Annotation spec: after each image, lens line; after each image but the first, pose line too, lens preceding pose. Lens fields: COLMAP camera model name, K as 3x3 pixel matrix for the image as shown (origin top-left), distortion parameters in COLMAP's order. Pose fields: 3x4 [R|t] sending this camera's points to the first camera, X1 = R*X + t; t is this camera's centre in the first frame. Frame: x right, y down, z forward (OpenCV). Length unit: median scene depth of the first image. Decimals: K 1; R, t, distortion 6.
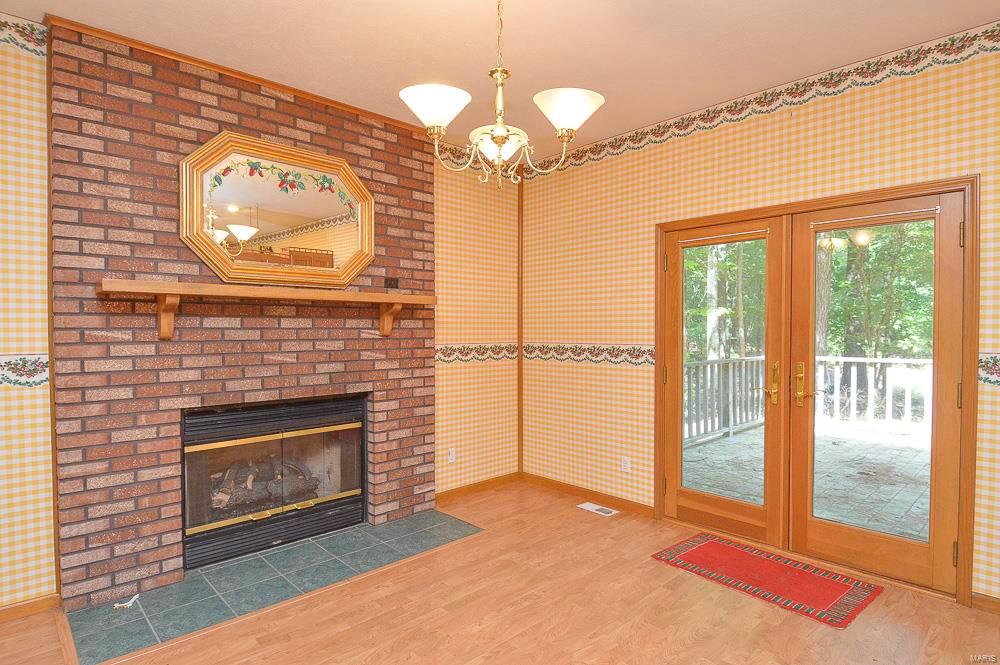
lens RADIAL K [[534.8, 0, 504.5], [0, 534.8, 337.3], [0, 0, 1]] dist [0.008018, -0.015923]
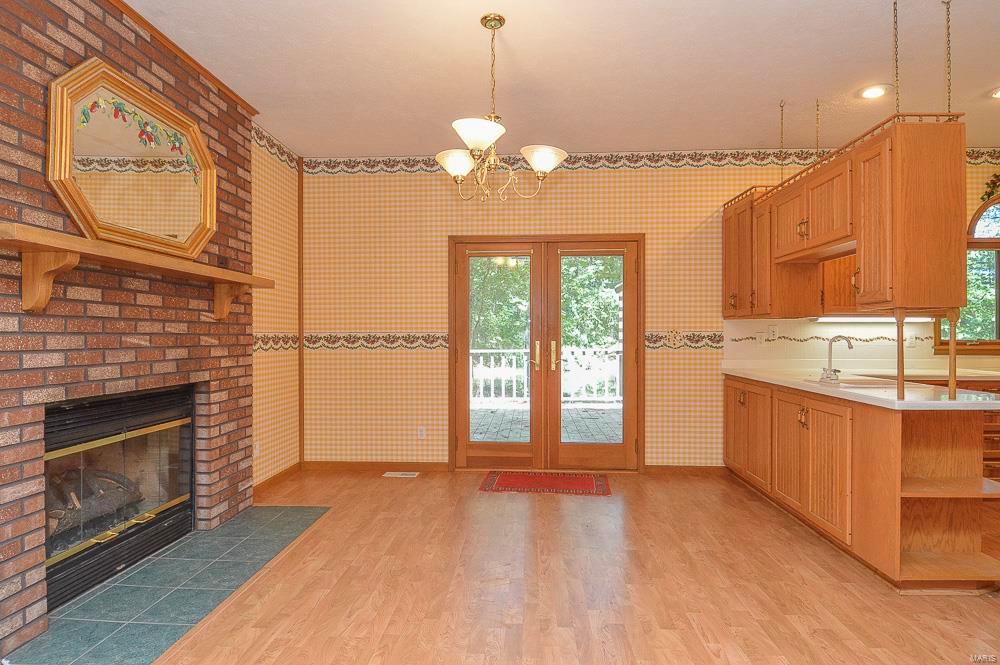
lens RADIAL K [[534.8, 0, 511.9], [0, 534.8, 335.4], [0, 0, 1]] dist [0.008018, -0.015923]
pose [[0.725366, -0.000472, 0.688364, -0.545778], [0.012184, 0.999852, -0.012153, 0.045829], [-0.688256, 0.017203, 0.725264, -0.007624]]
